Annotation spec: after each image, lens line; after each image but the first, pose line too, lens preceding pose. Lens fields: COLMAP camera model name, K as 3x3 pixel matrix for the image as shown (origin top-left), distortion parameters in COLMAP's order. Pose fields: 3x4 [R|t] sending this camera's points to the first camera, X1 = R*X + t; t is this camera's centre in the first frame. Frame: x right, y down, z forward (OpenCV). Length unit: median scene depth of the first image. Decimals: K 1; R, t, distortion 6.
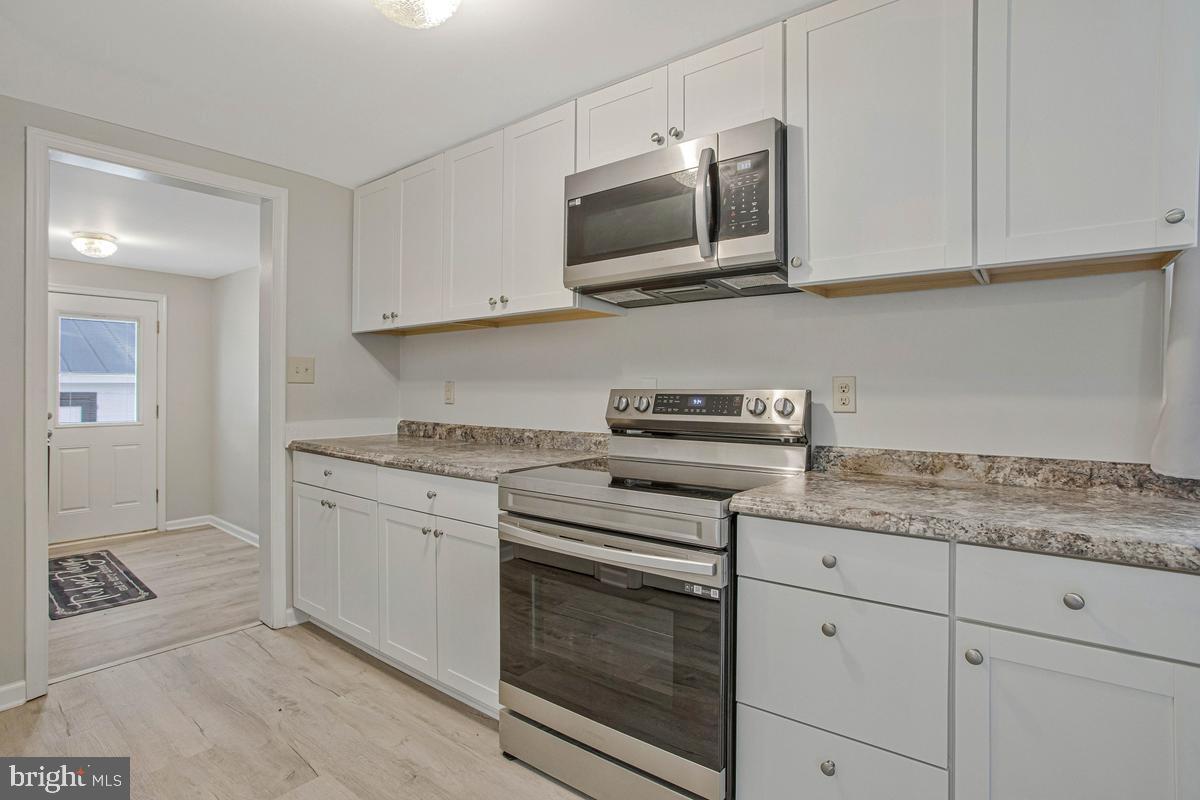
lens RADIAL K [[581.4, 0, 595.6], [0, 581.4, 390.0], [0, 0, 1]] dist [-0.070235, 0.028078]
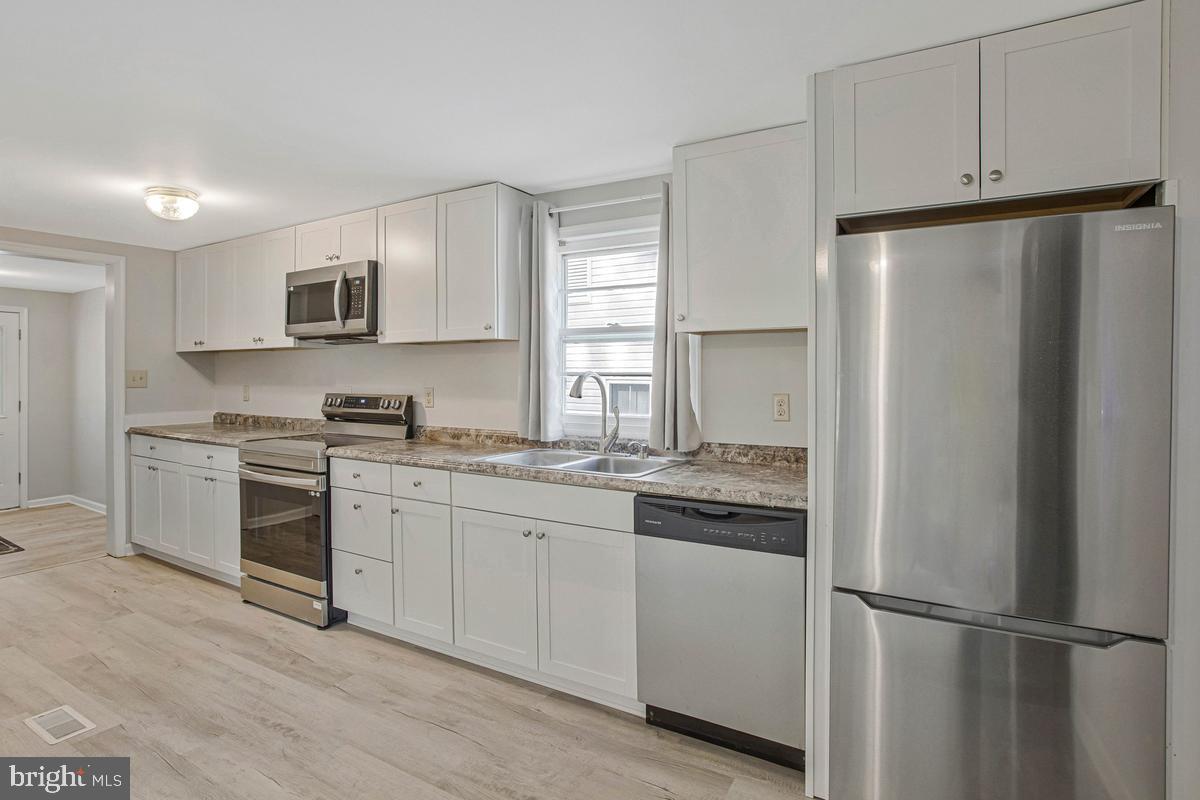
lens RADIAL K [[628.4, 0, 586.4], [0, 628.4, 366.3], [0, 0, 1]] dist [-0.053267, 0.019123]
pose [[0.994483, -0.004671, 0.104790, 0.603752], [0.005603, 0.999947, -0.008598, -0.061364], [-0.104744, 0.009138, 0.994457, -0.889889]]
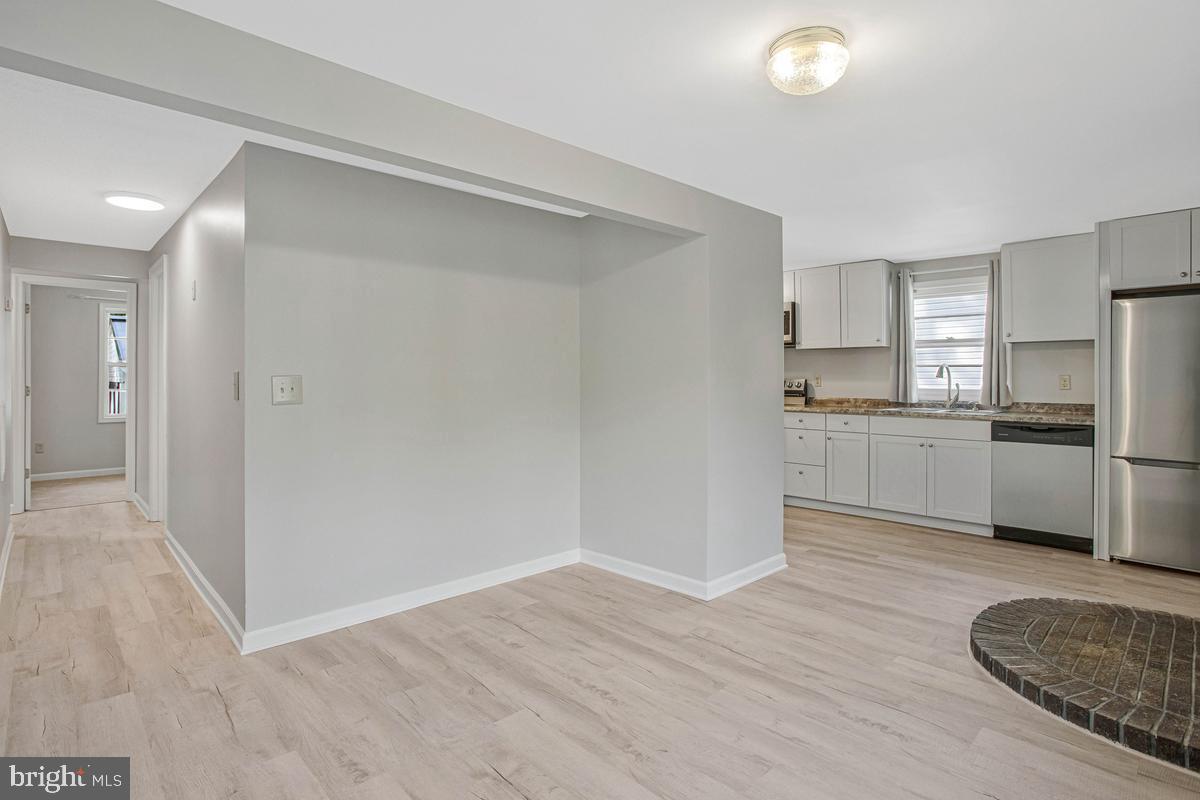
lens RADIAL K [[596.4, 0, 603.6], [0, 596.4, 372.1], [0, 0, 1]] dist [-0.066549, 0.030102]
pose [[0.987930, -0.005505, -0.154804, -0.255116], [0.004817, 0.999977, -0.004817, -0.022651], [0.154827, 0.004013, 0.987933, -2.096394]]
